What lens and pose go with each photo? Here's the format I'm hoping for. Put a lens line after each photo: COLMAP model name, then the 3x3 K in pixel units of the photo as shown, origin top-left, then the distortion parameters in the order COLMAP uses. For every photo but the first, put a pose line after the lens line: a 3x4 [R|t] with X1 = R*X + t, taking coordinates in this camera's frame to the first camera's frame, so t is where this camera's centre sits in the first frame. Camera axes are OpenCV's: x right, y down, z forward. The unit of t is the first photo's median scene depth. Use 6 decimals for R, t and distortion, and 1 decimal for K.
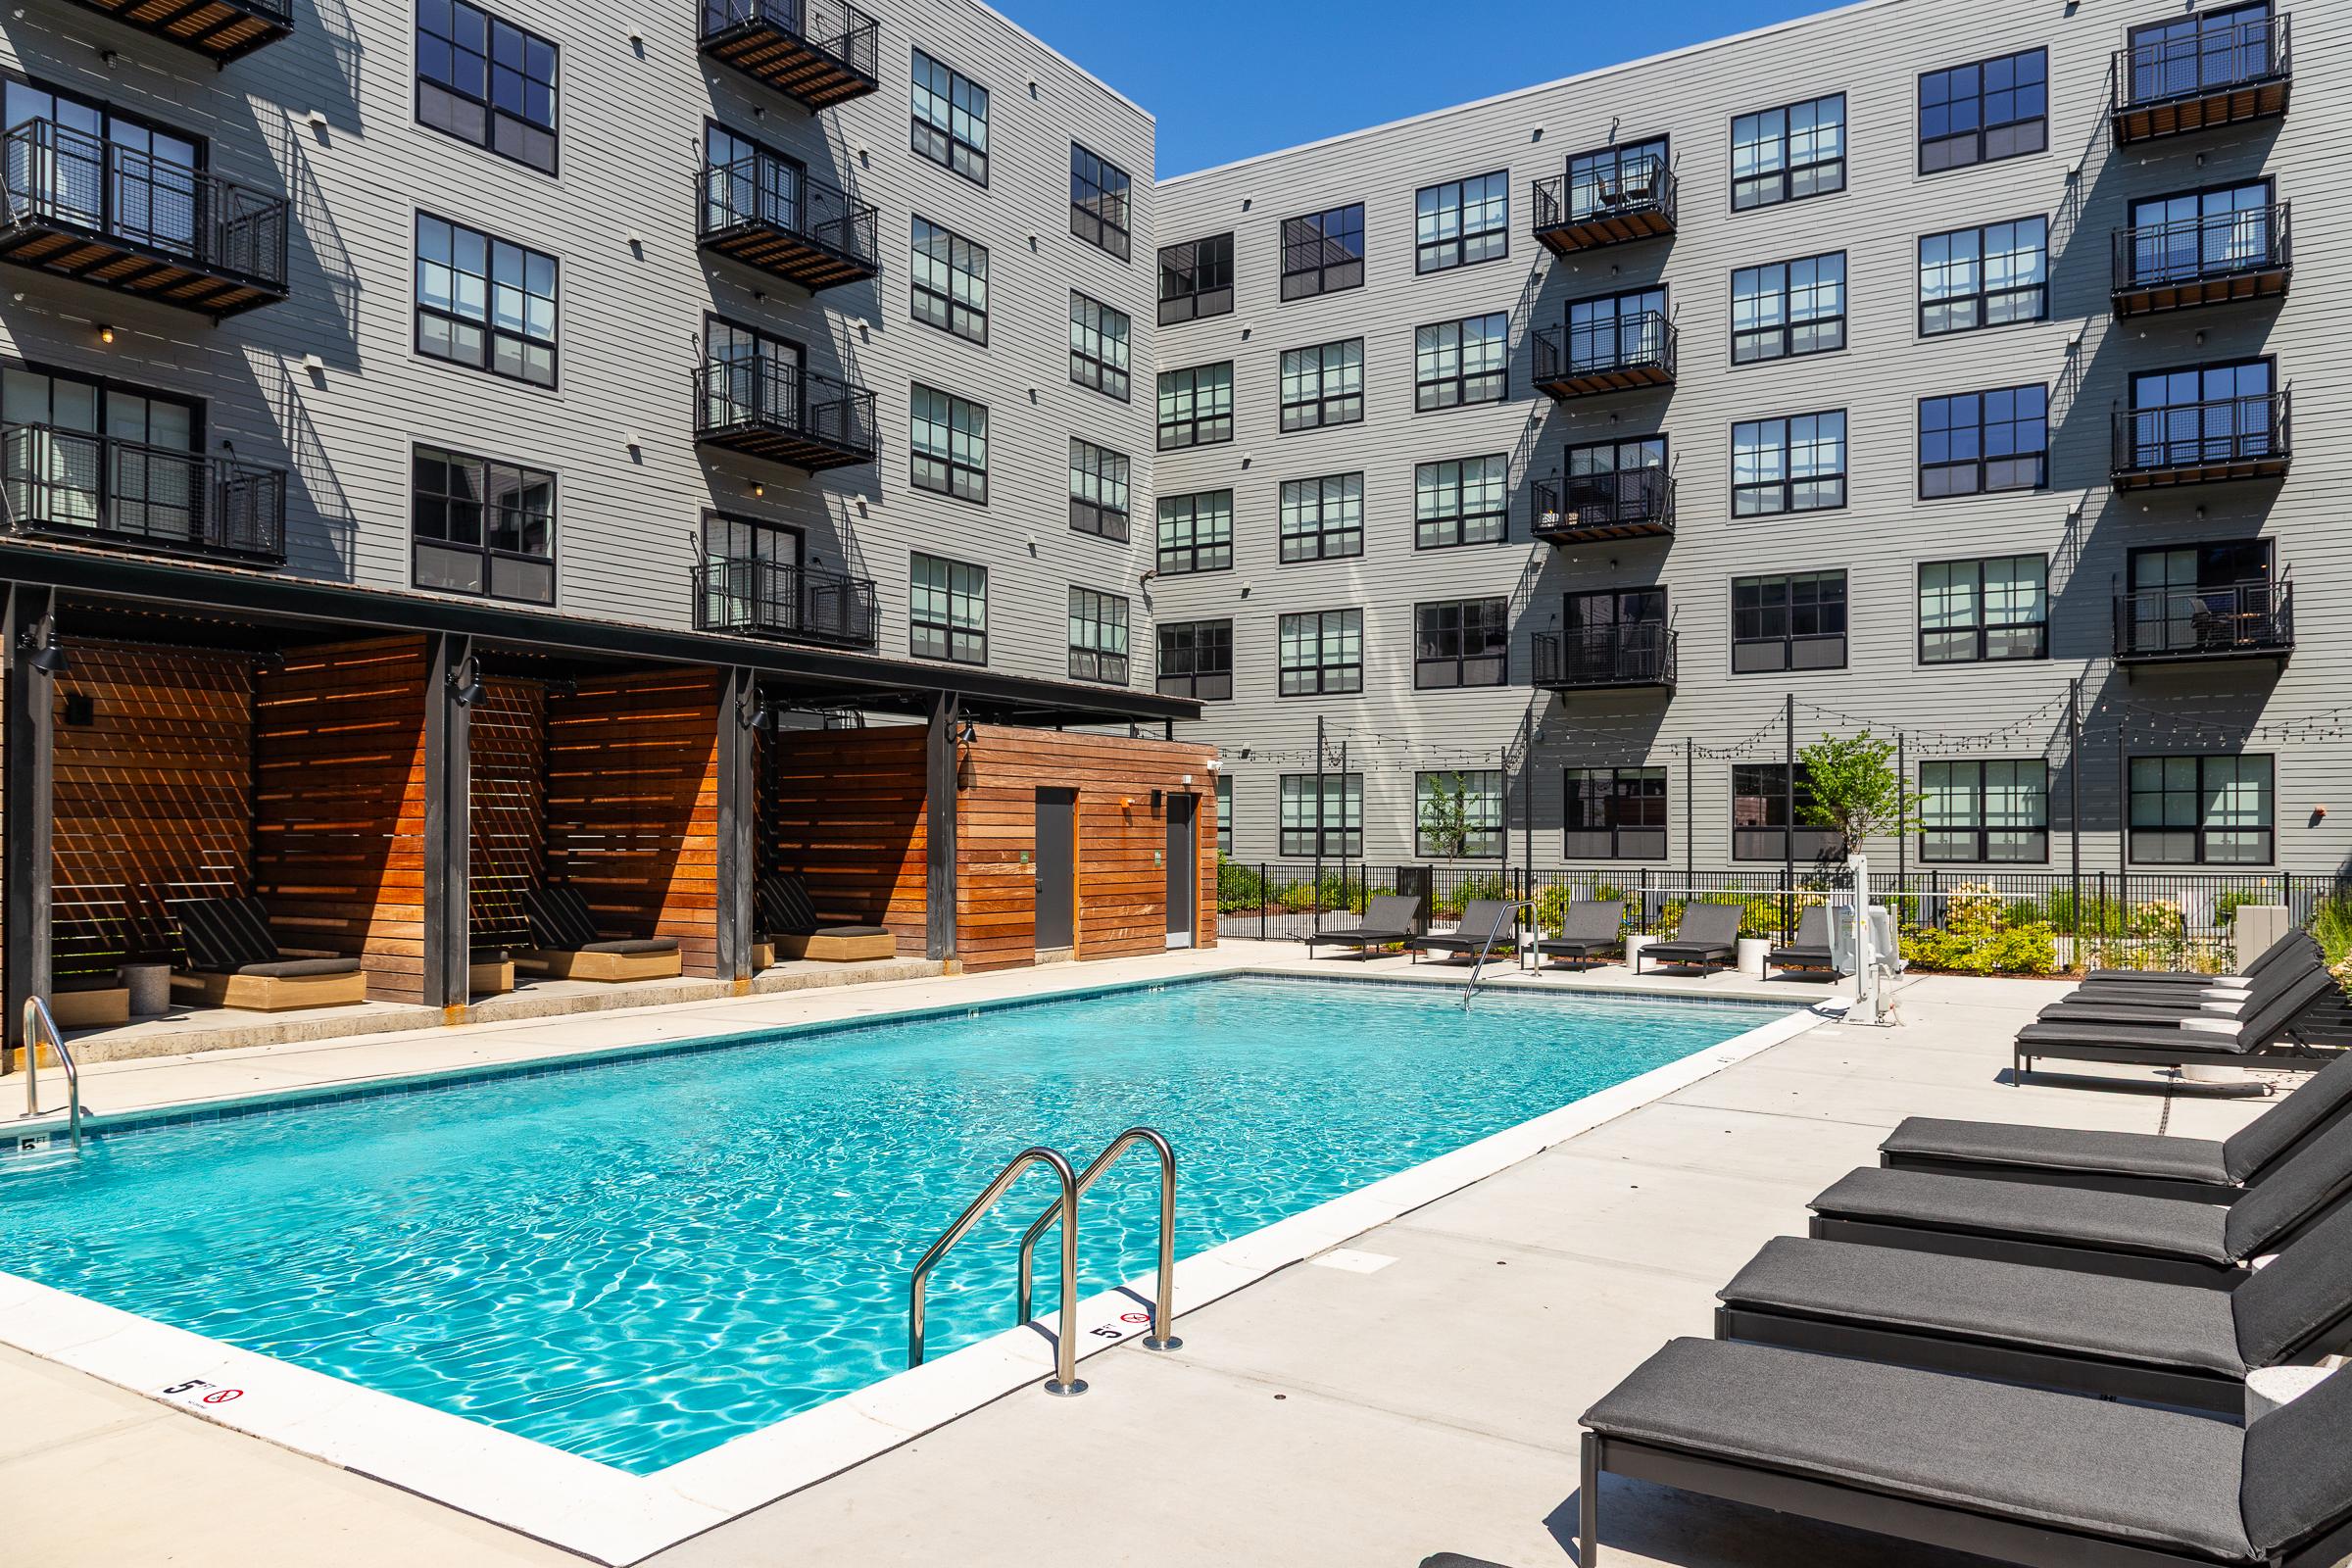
lens RADIAL K [[1860.3, 0, 1079.5], [0, 1860.3, 790.8], [0, 0, 1]] dist [0.001473, -0.003562]
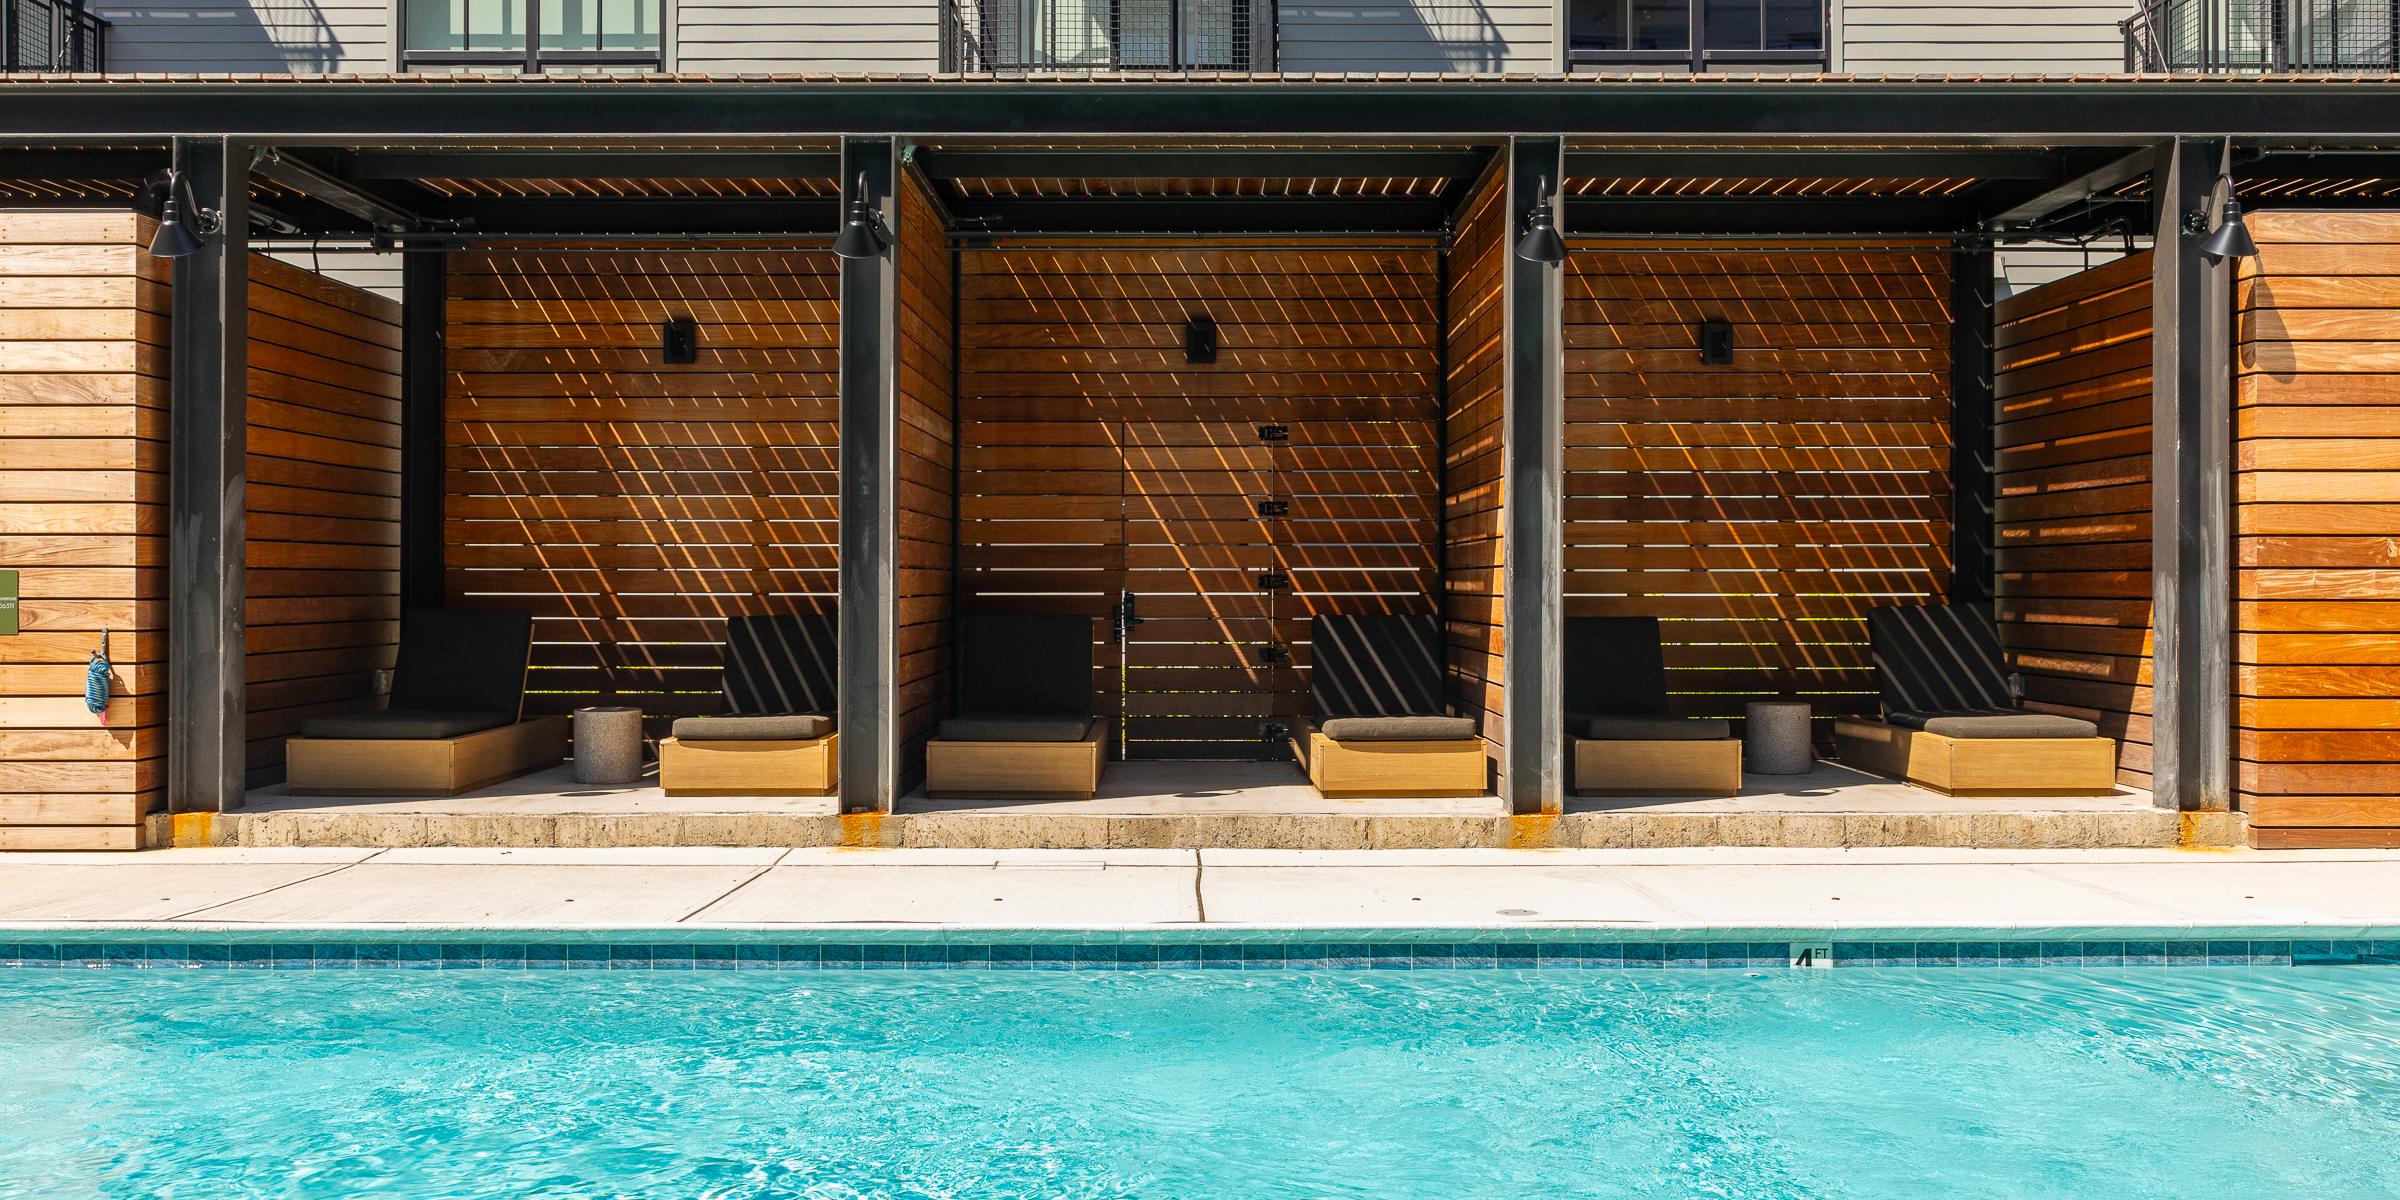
lens RADIAL K [[2670.0, 0, 1200.0], [0, 2670.0, 519.7], [0, 0, 1]] dist [-0.023322, -0.015703]
pose [[0.450083, -0.006545, -0.892963, 0.214805], [0.034935, 0.999337, 0.010284, 0.009499], [0.892303, -0.035824, 0.450013, 0.346038]]
